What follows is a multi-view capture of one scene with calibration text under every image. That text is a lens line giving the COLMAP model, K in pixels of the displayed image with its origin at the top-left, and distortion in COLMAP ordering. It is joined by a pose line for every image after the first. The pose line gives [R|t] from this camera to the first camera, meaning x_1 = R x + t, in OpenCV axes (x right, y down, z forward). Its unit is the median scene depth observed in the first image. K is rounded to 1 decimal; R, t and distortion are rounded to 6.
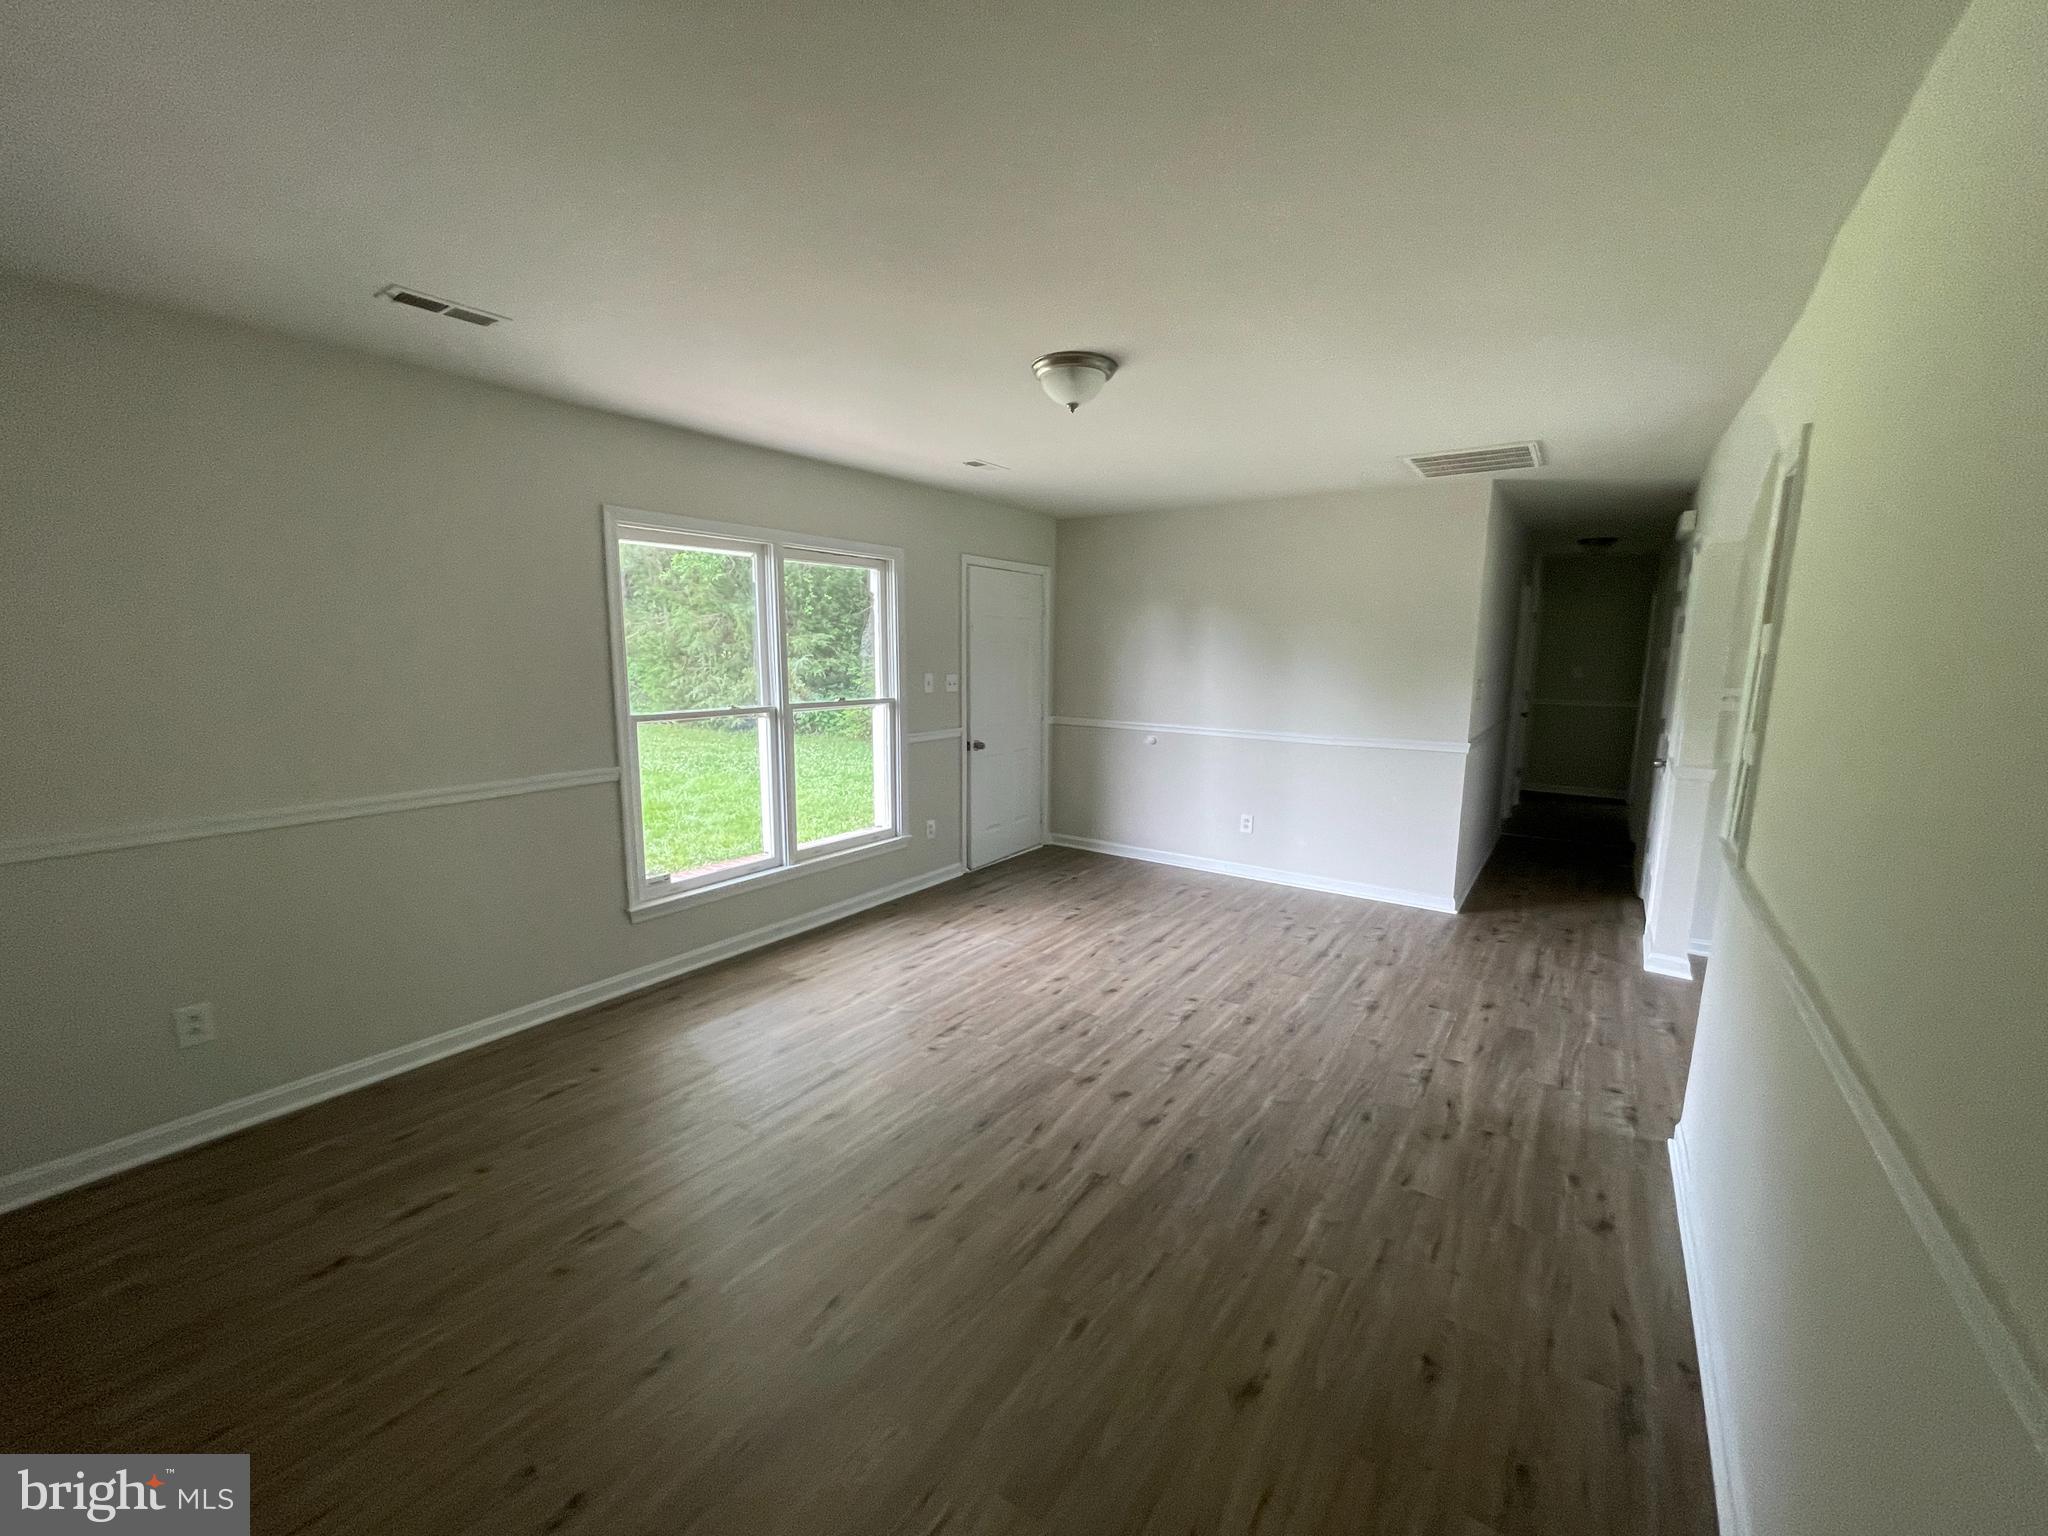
lens RADIAL K [[821.4, 0, 1017.9], [0, 821.4, 770.5], [0, 0, 1]] dist [-0.000088, -0.000085]
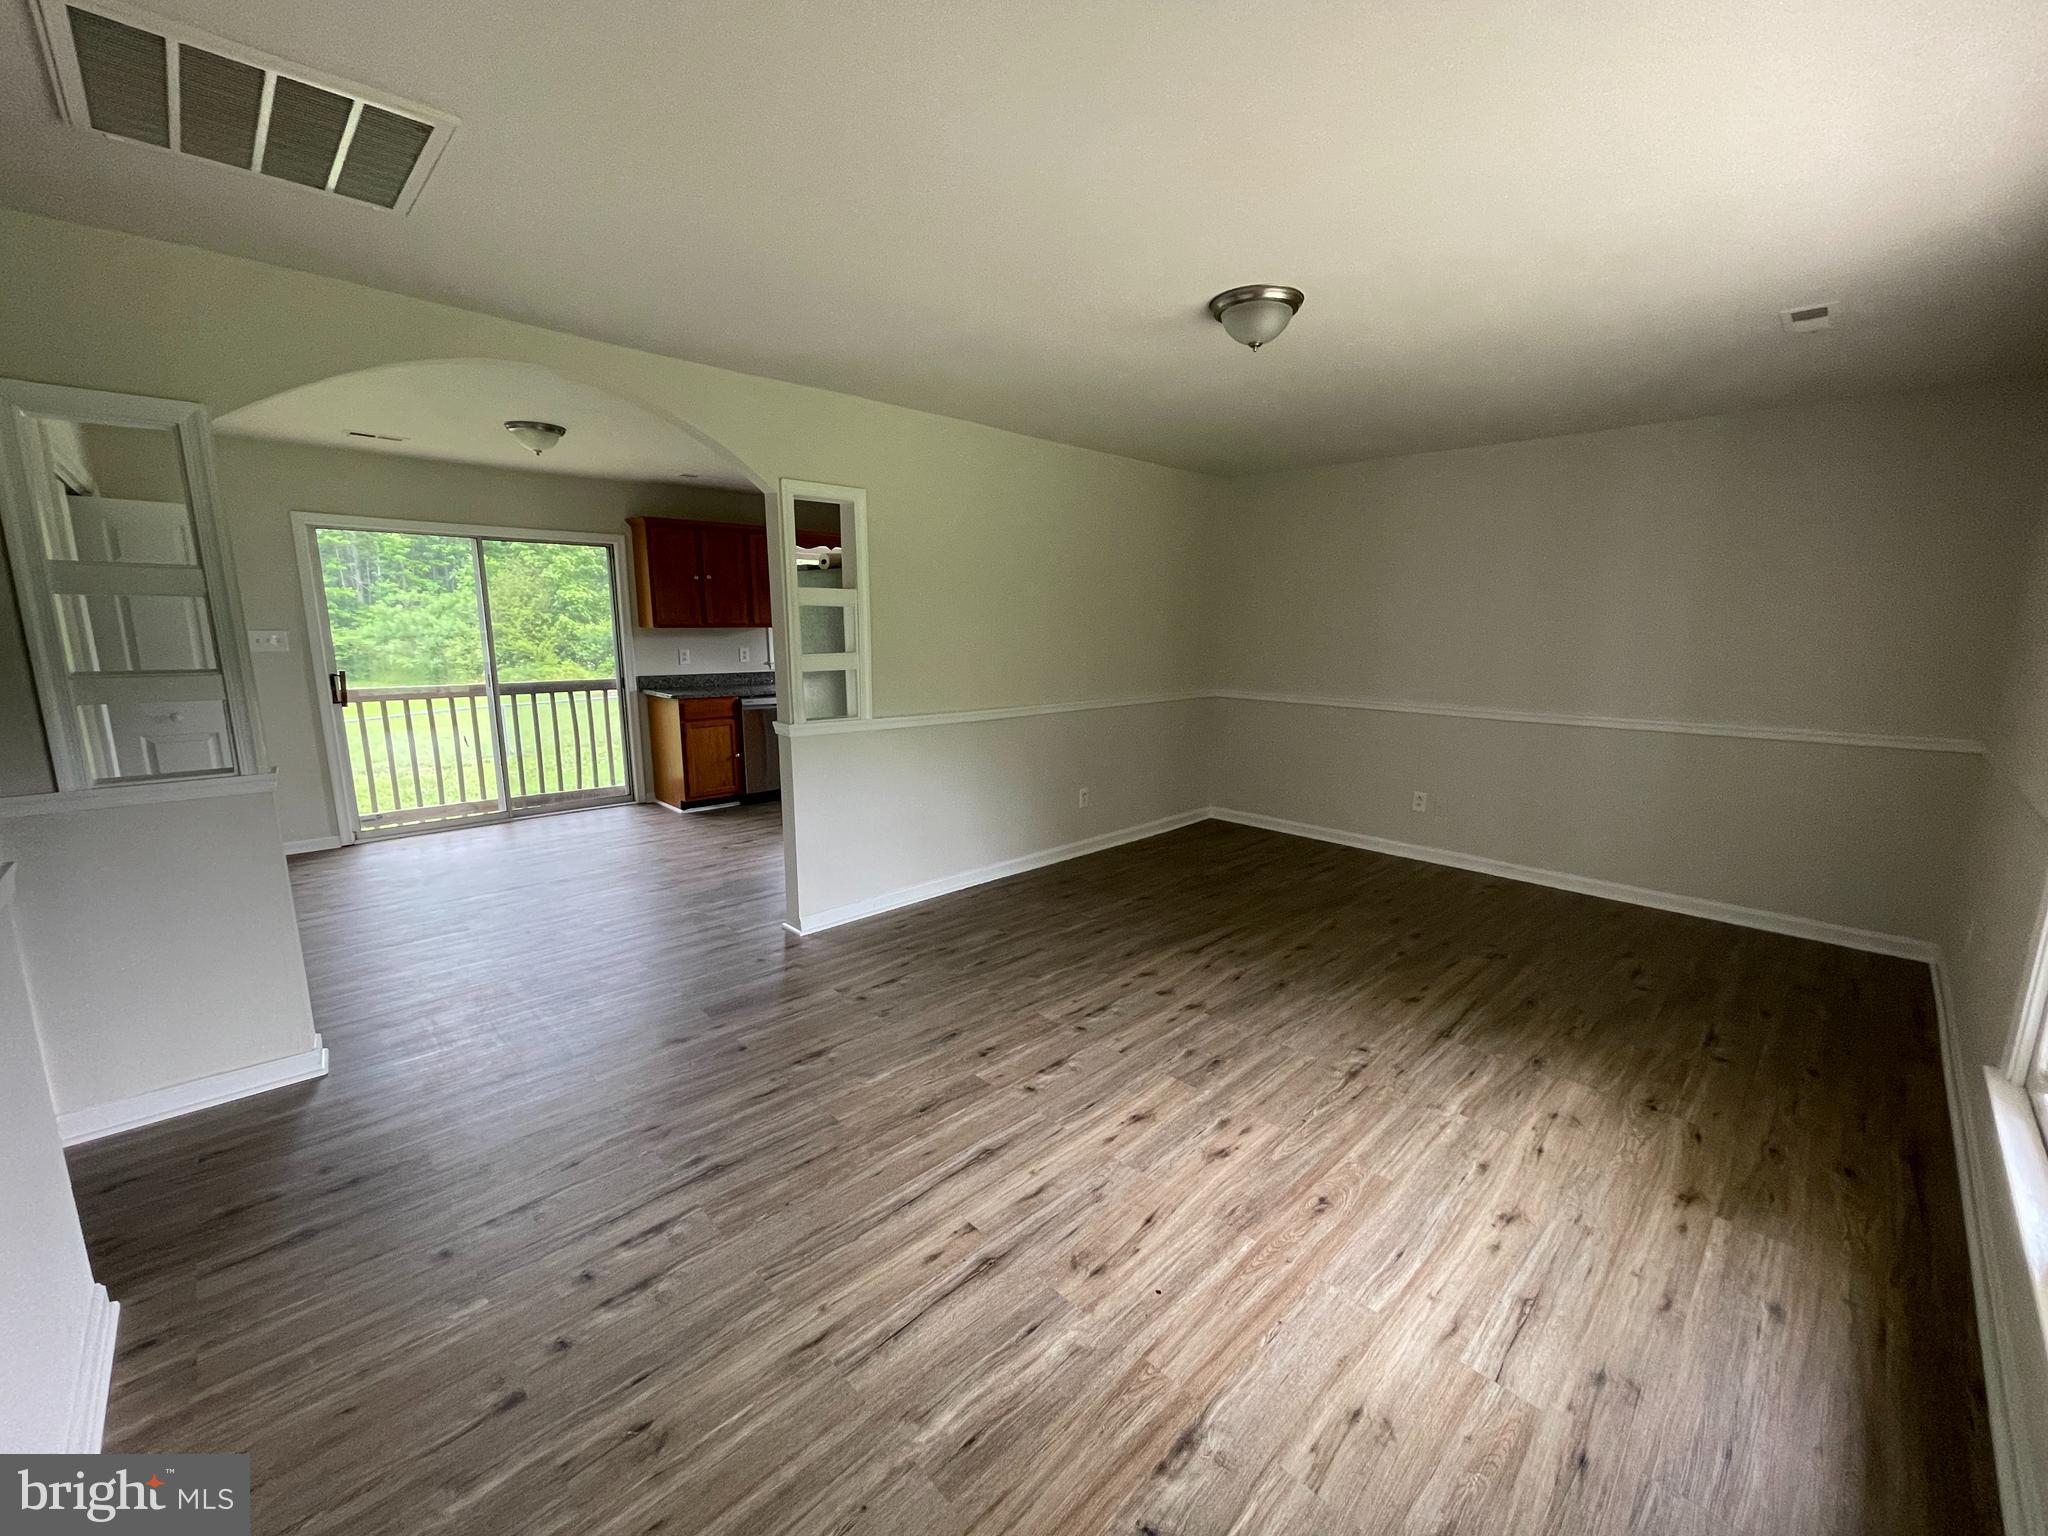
lens RADIAL K [[821.4, 0, 1022.9], [0, 821.4, 774.5], [0, 0, 1]] dist [-0.000088, -0.000085]
pose [[-0.983301, -0.048892, 0.175295, 0.110493], [0.012108, 0.943525, 0.331080, -0.232809], [-0.181583, 0.327674, -0.927177, 1.647108]]
